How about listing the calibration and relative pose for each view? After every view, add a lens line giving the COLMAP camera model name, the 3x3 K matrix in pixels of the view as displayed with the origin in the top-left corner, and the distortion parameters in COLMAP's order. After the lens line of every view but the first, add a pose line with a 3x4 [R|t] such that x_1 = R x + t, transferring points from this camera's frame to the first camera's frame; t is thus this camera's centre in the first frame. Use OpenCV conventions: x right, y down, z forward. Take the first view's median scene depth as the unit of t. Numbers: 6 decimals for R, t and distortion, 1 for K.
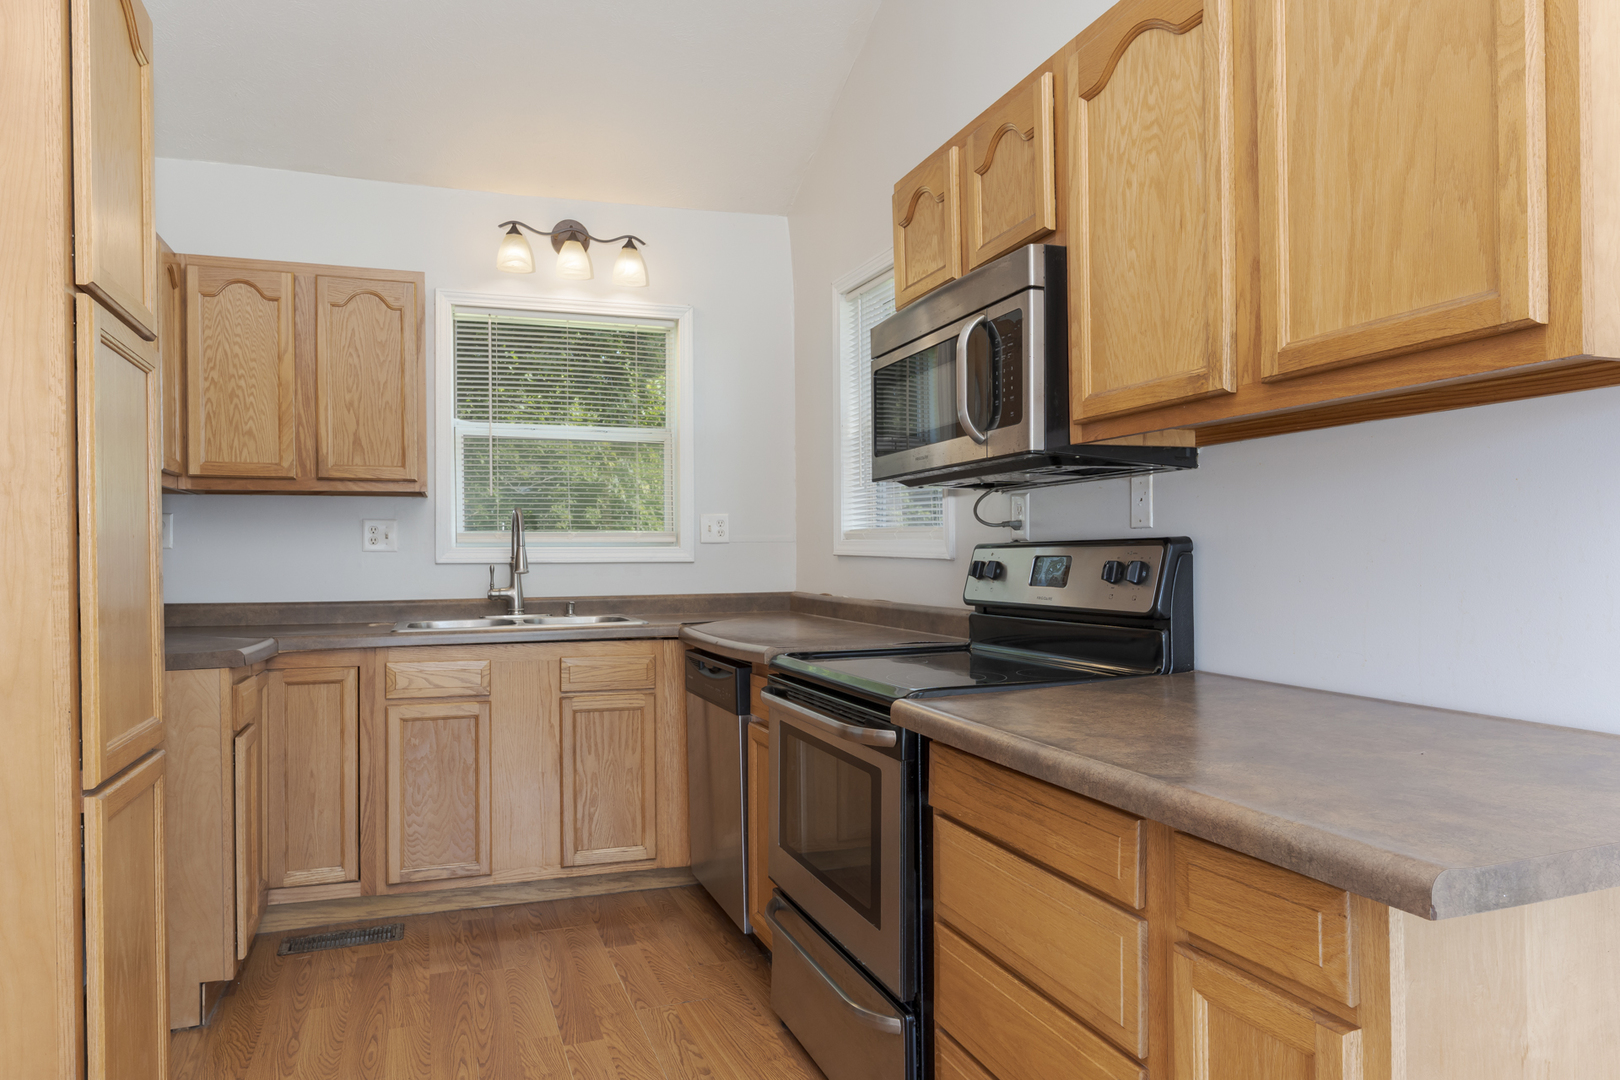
lens RADIAL K [[1045.8, 0, 788.6], [0, 1045.8, 565.2], [0, 0, 1]] dist [-0.004728, -0.000394]
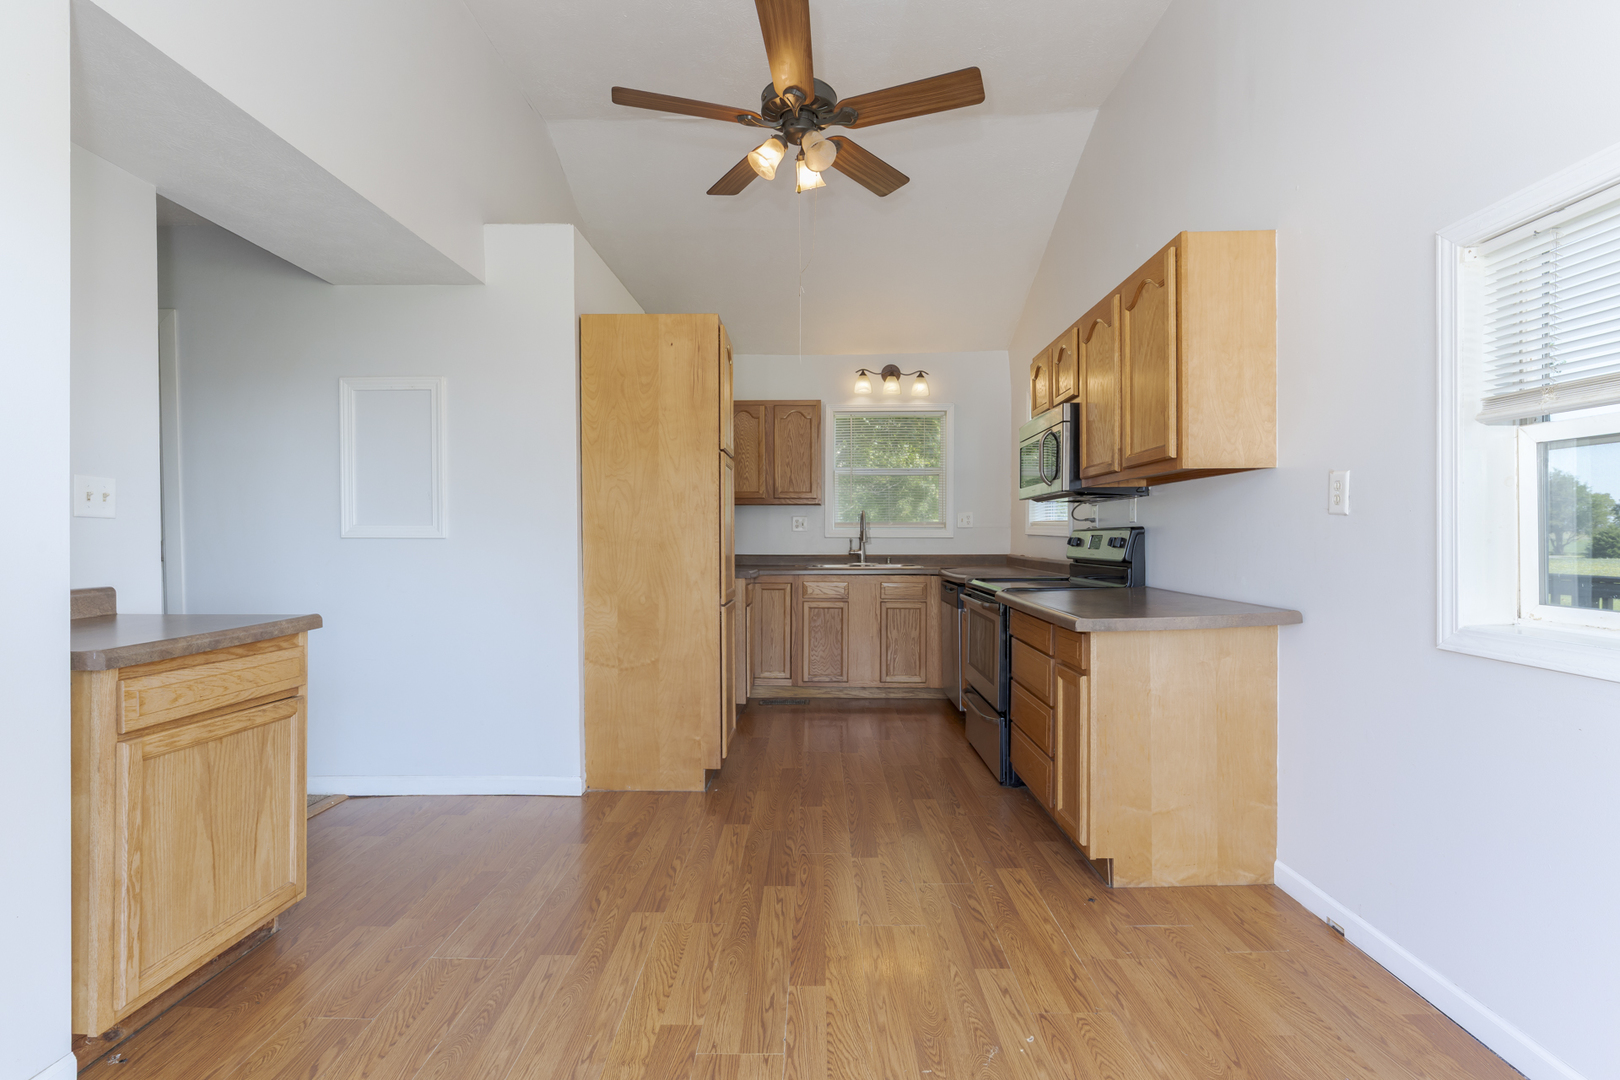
lens RADIAL K [[730.1, 0, 803.8], [0, 730.1, 538.7], [0, 0, 1]] dist [-0.011544, 0.001363]
pose [[0.937981, 0.008228, -0.346588, 0.152378], [-0.009625, 0.999951, -0.002310, 0.005999], [0.346552, 0.005503, 0.938015, -0.454129]]
